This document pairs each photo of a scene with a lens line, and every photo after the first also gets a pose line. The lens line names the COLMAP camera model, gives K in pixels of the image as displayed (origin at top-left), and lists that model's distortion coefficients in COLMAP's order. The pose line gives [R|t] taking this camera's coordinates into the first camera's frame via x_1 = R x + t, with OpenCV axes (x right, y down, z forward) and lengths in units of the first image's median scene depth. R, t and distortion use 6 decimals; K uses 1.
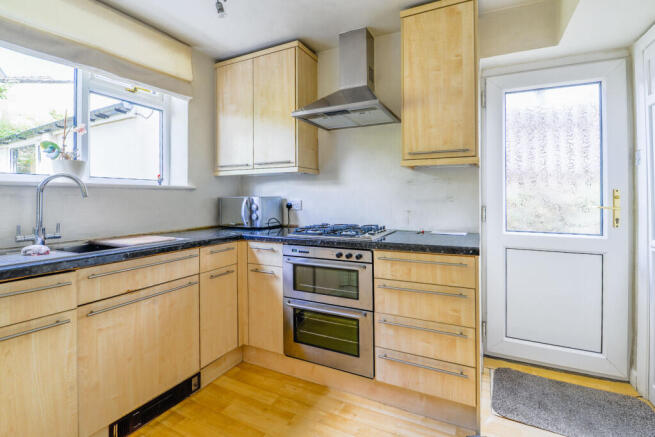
lens RADIAL K [[300.6, 0, 336.4], [0, 300.6, 194.2], [0, 0, 1]] dist [0.003806, -0.001346]
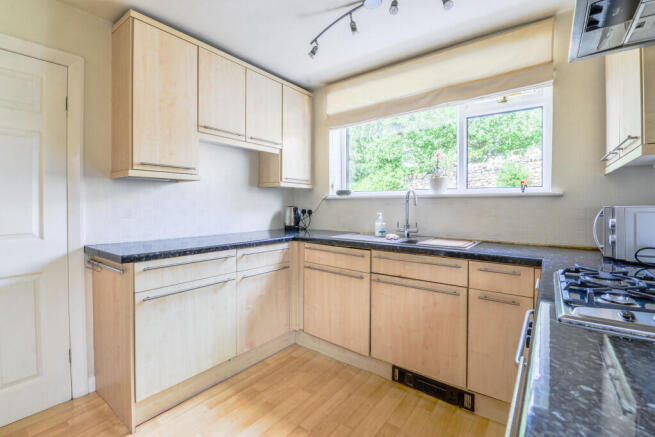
lens RADIAL K [[300.6, 0, 329.9], [0, 300.6, 205.4], [0, 0, 1]] dist [0.003806, -0.001346]
pose [[-0.157646, 0.013203, -0.987407, 0.552124], [0.005747, 0.999906, 0.012452, -0.006735], [0.987479, -0.003711, -0.157707, 0.747795]]
